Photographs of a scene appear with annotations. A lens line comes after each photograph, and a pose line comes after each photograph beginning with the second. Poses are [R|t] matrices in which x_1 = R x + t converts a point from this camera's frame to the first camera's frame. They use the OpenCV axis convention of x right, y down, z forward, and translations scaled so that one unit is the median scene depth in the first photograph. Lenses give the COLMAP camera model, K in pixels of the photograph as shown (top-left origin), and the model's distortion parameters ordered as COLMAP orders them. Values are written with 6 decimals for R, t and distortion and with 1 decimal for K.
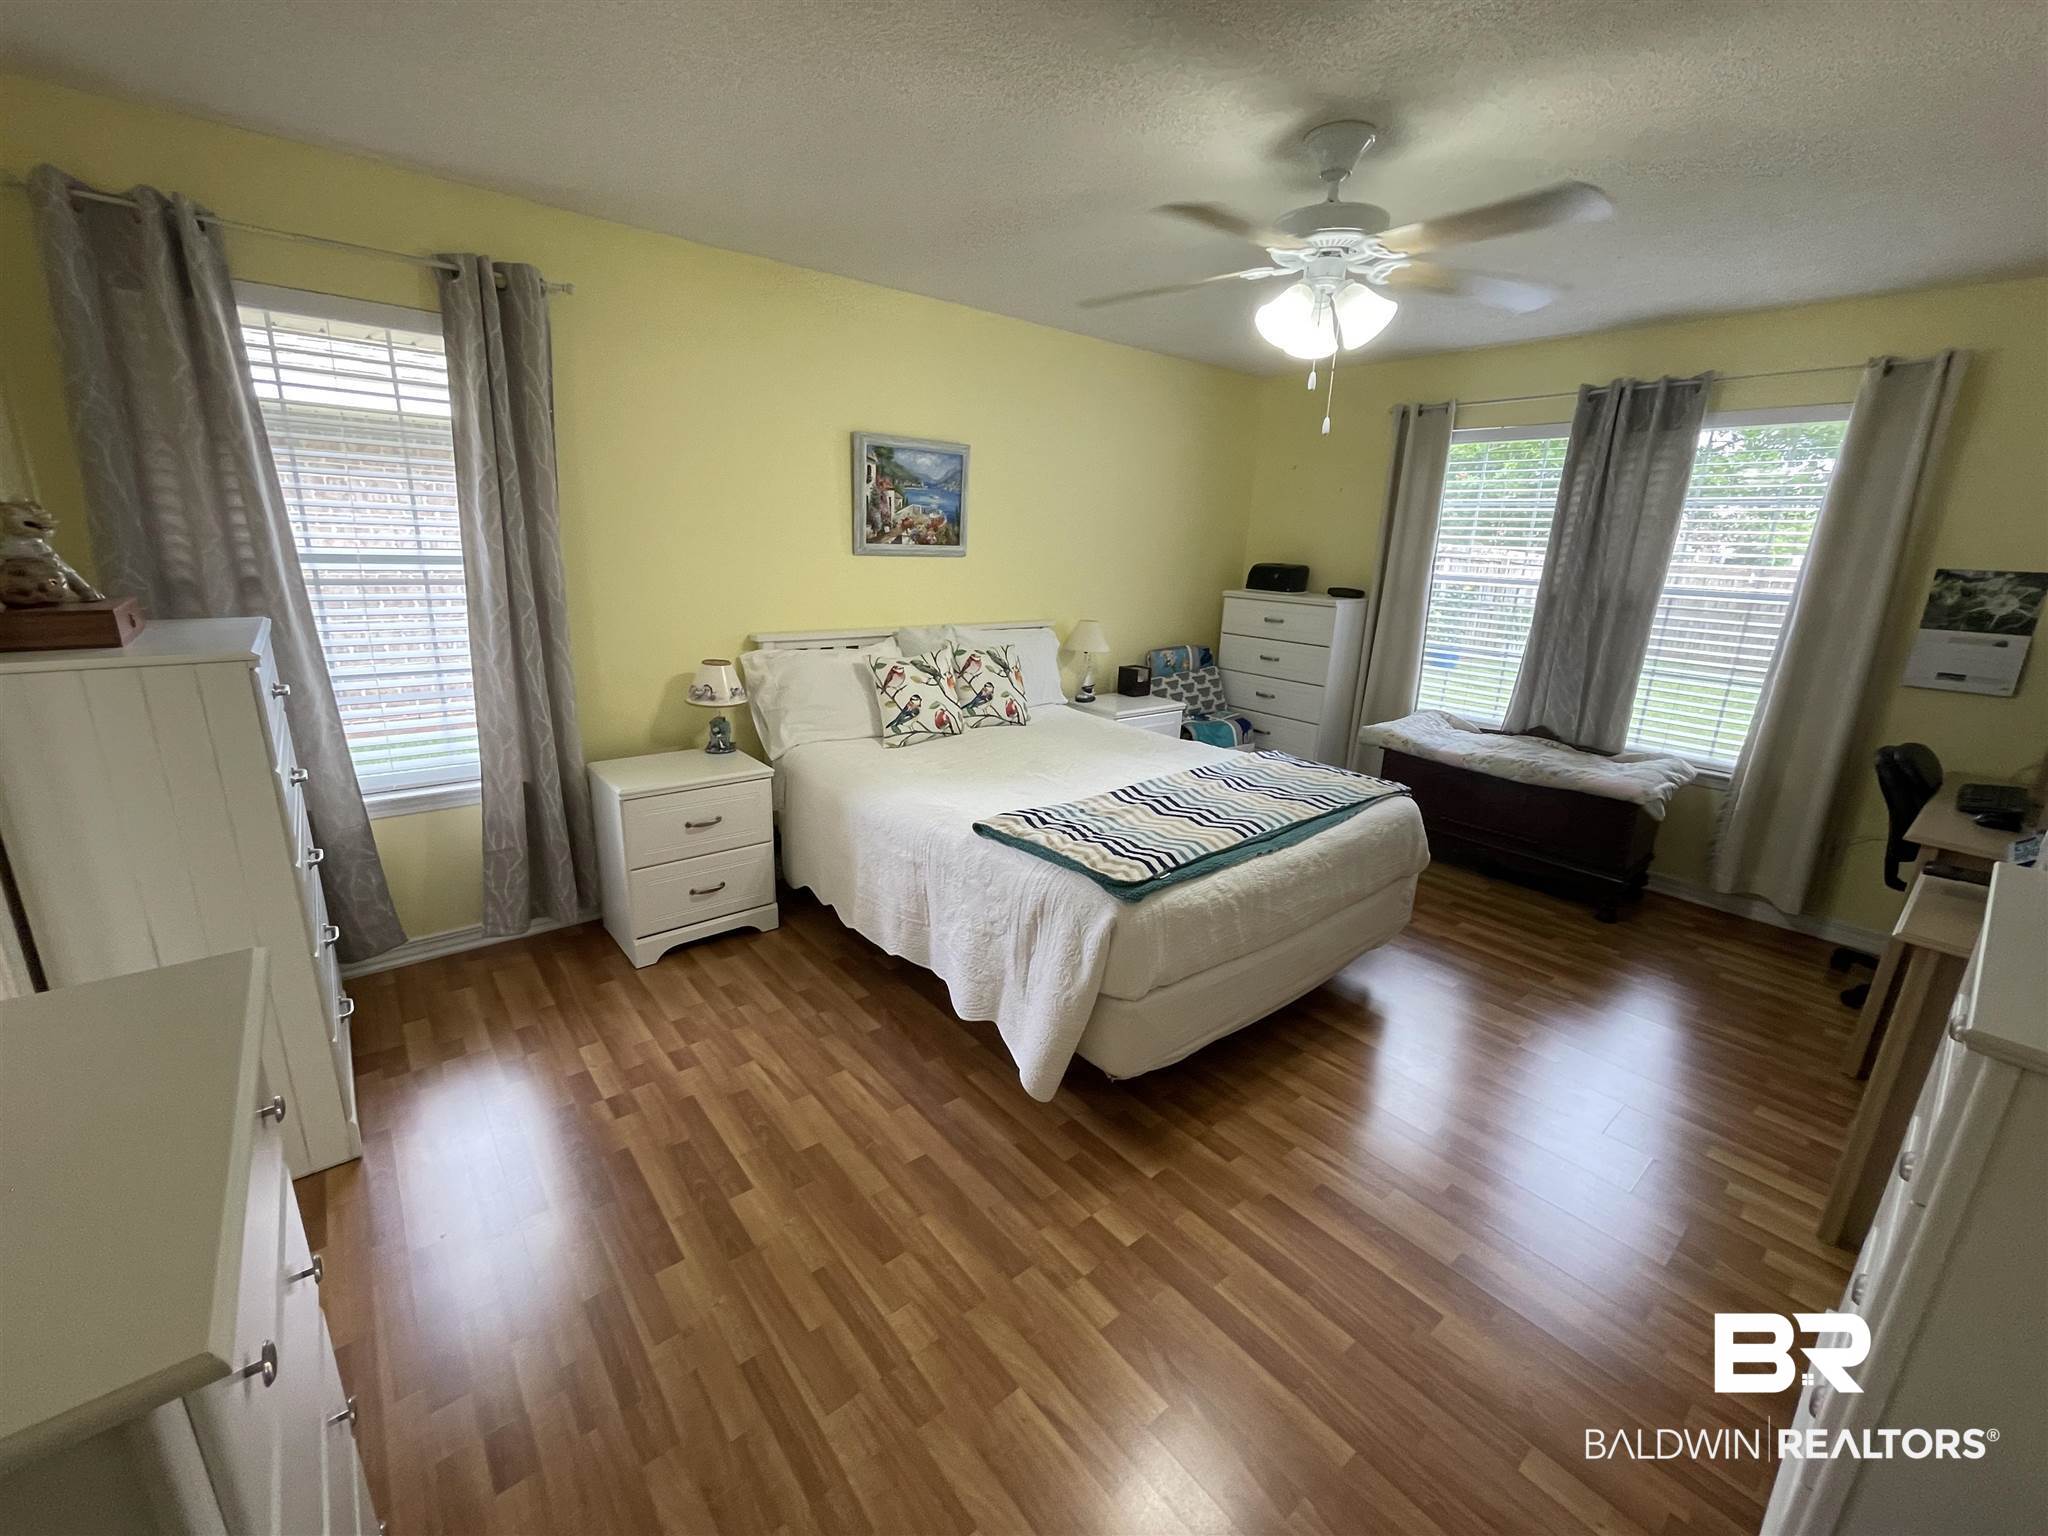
lens RADIAL K [[827.9, 0, 1015.0], [0, 827.9, 770.0], [0, 0, 1]] dist [-0.001948, -0.000807]
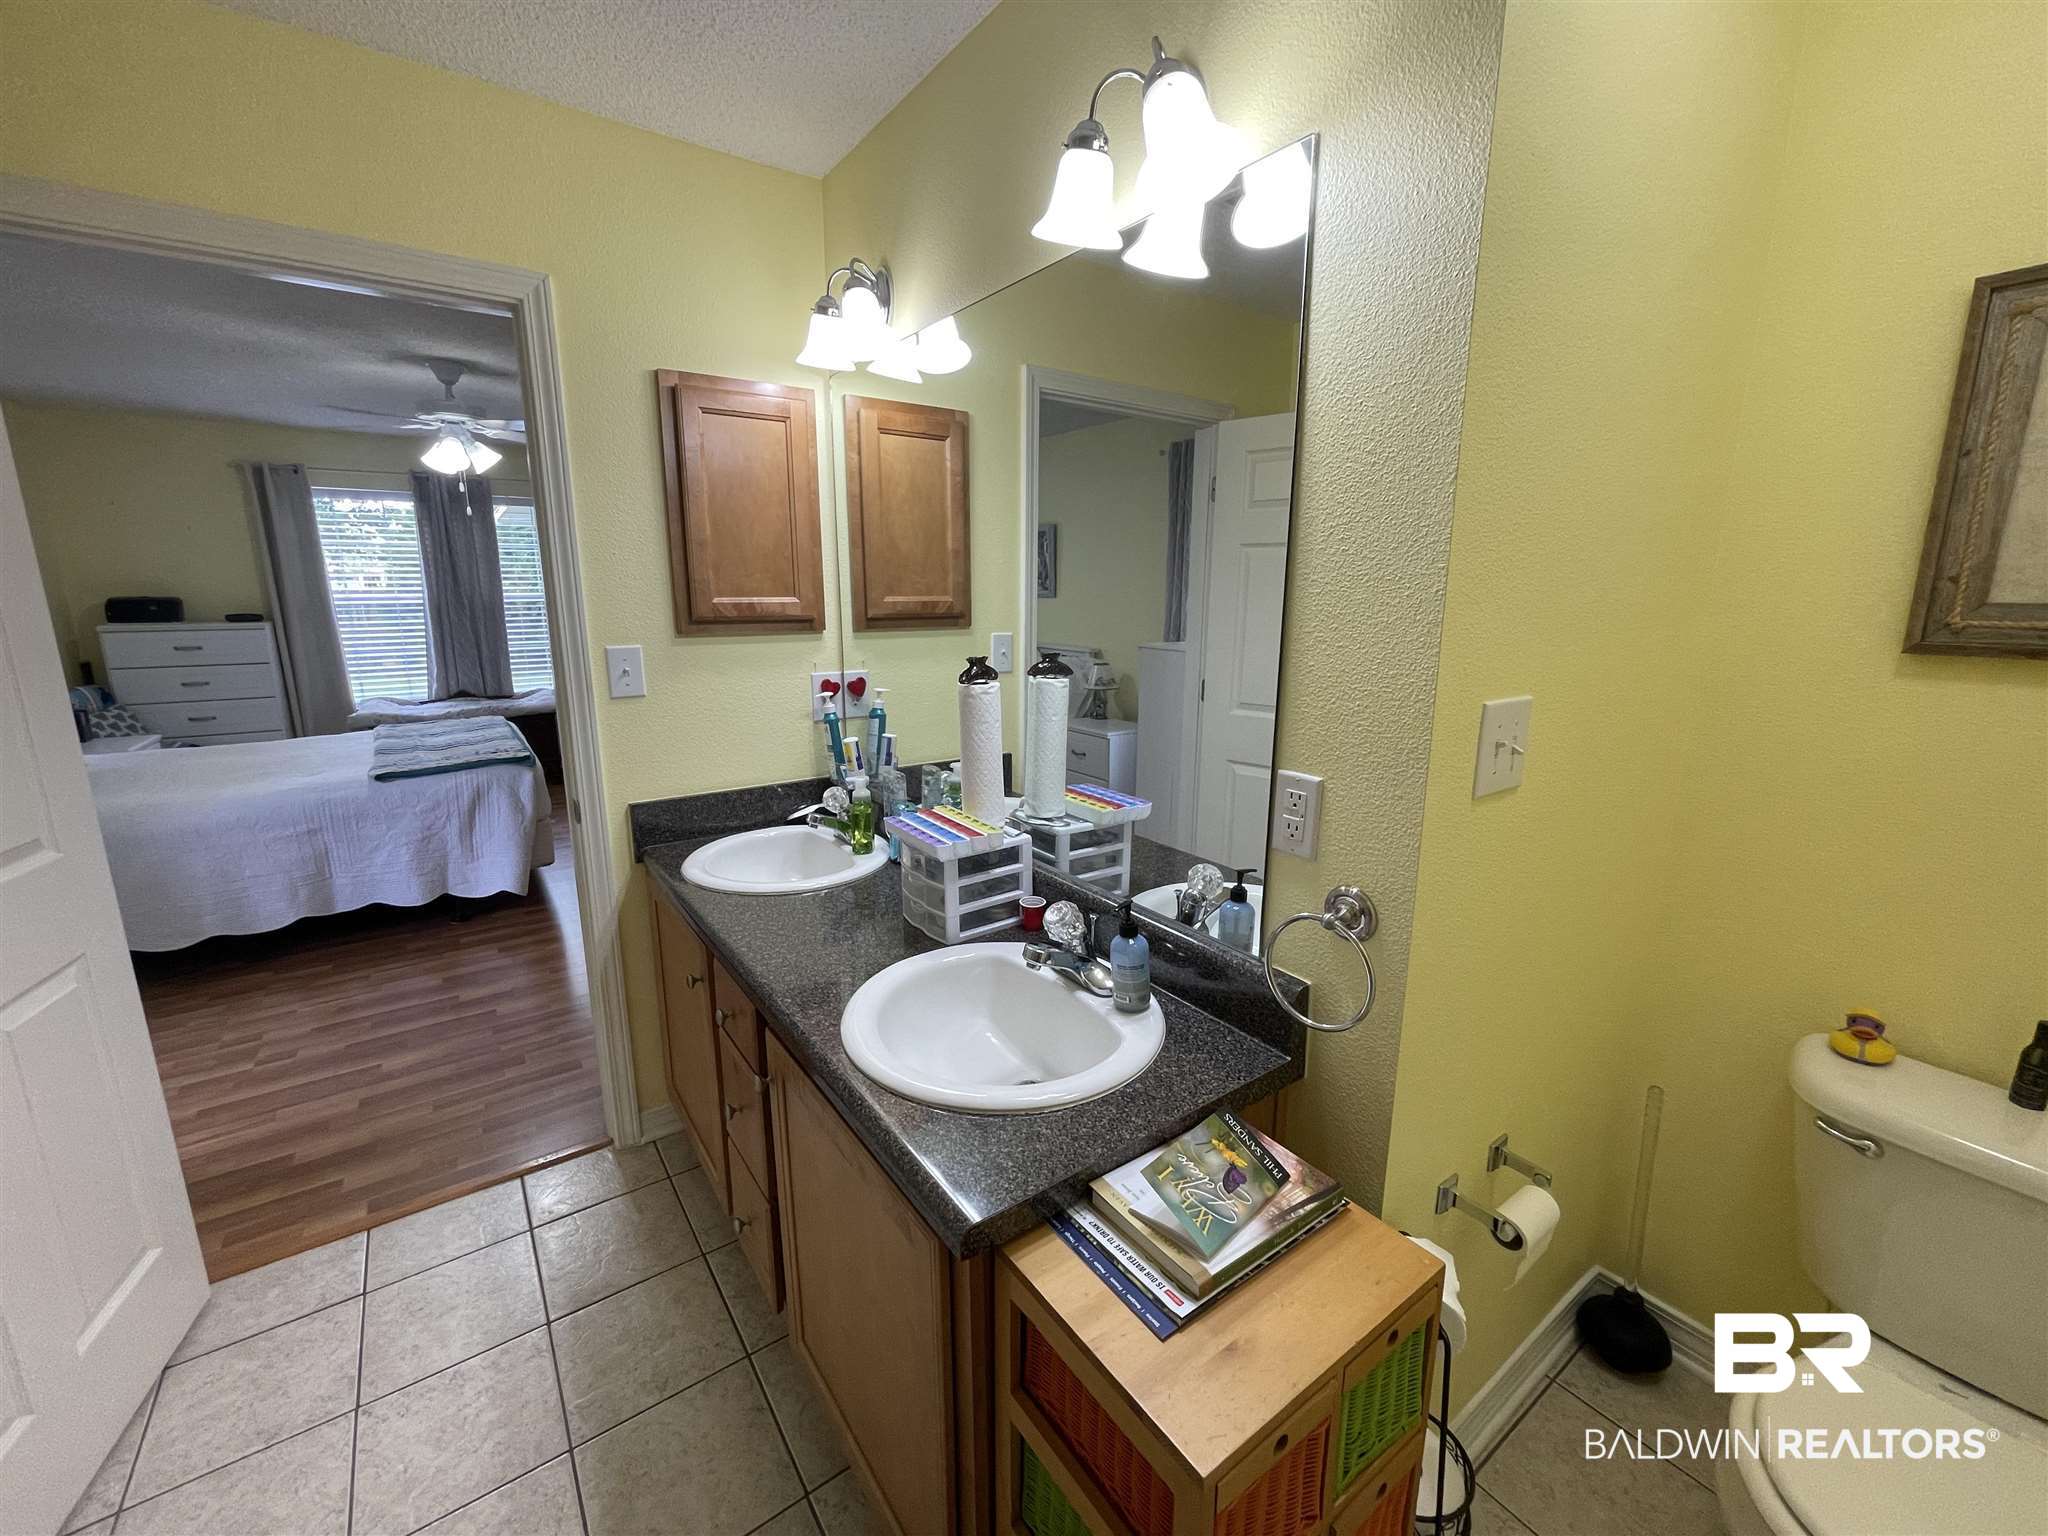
lens RADIAL K [[827.9, 0, 1020.8], [0, 827.9, 764.6], [0, 0, 1]] dist [-0.001948, -0.000807]
pose [[0.059194, -0.244214, 0.967913, -0.739784], [0.273895, 0.936375, 0.219507, 0.021010], [-0.959936, 0.252114, 0.122317, -0.128476]]
